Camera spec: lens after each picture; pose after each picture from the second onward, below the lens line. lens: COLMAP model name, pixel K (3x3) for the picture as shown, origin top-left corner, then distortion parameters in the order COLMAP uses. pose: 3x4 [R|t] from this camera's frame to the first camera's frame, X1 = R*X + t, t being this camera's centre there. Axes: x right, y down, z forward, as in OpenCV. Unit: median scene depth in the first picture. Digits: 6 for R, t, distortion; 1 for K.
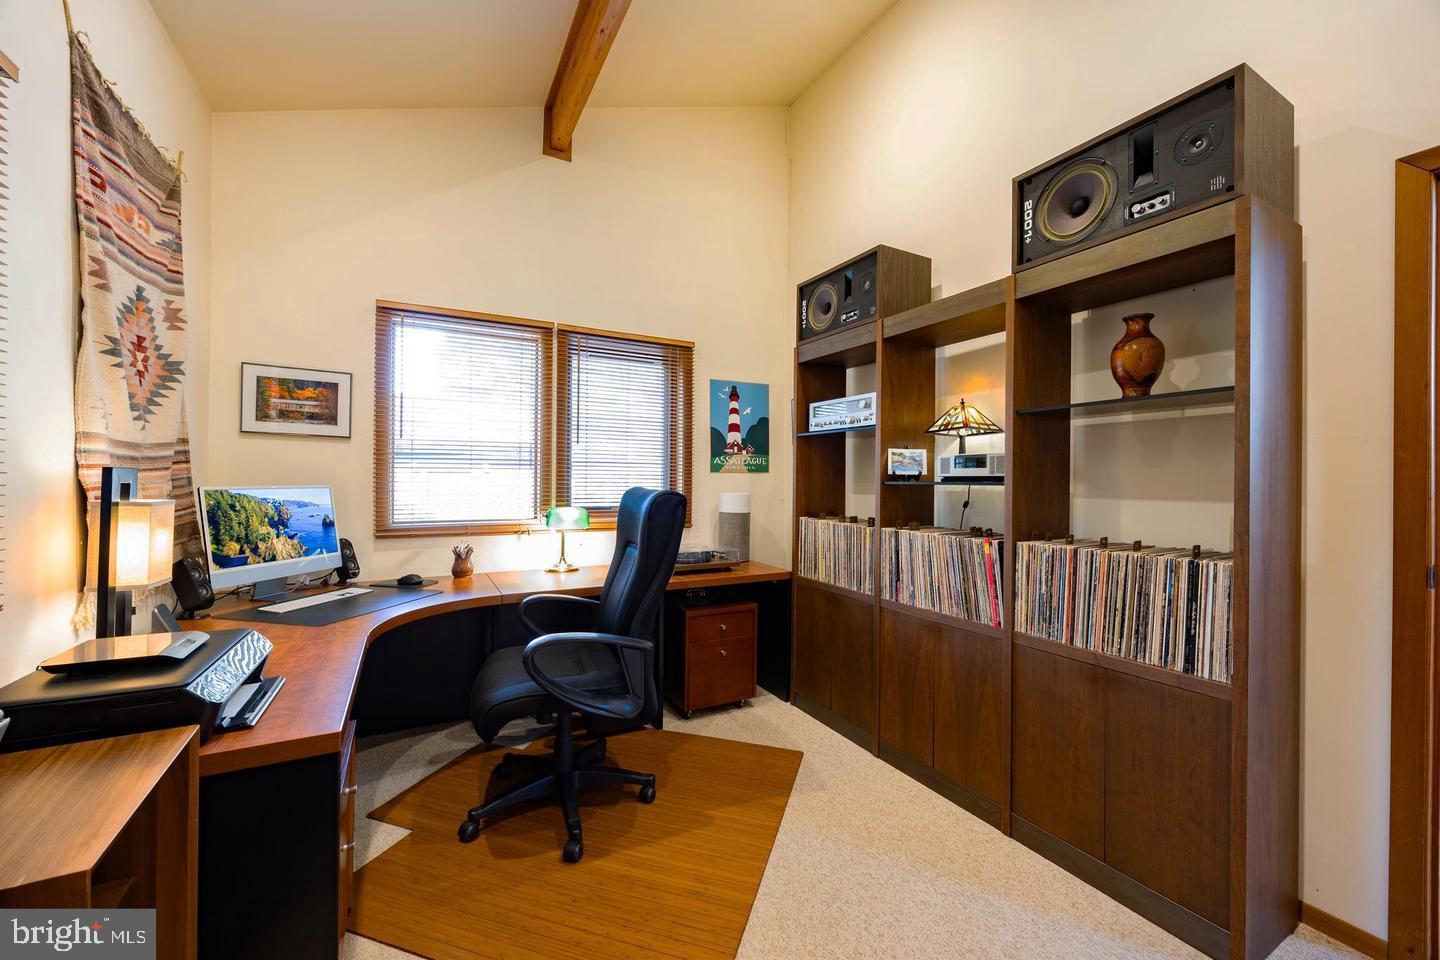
lens RADIAL K [[555.2, 0, 725.0], [0, 555.2, 478.0], [0, 0, 1]] dist [0.000539, 0.000452]
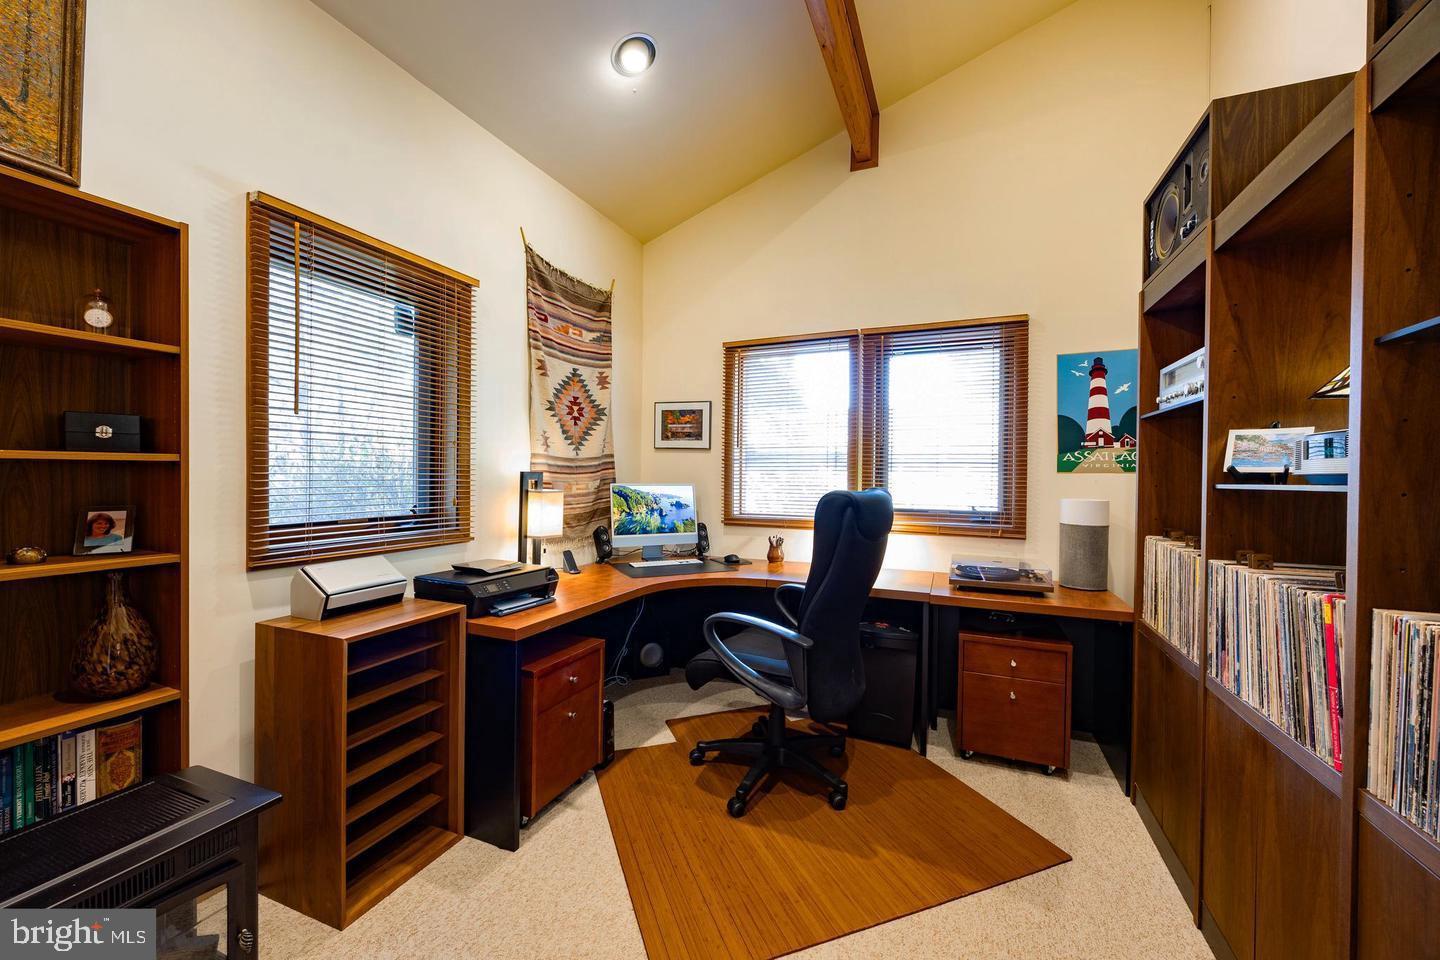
lens RADIAL K [[555.2, 0, 725.1], [0, 555.2, 480.2], [0, 0, 1]] dist [0.000539, 0.000452]
pose [[0.623664, 0.001887, -0.781690, 0.423355], [-0.003923, 0.999992, -0.000716, 0.004629], [0.781682, 0.003513, 0.623667, 0.194904]]
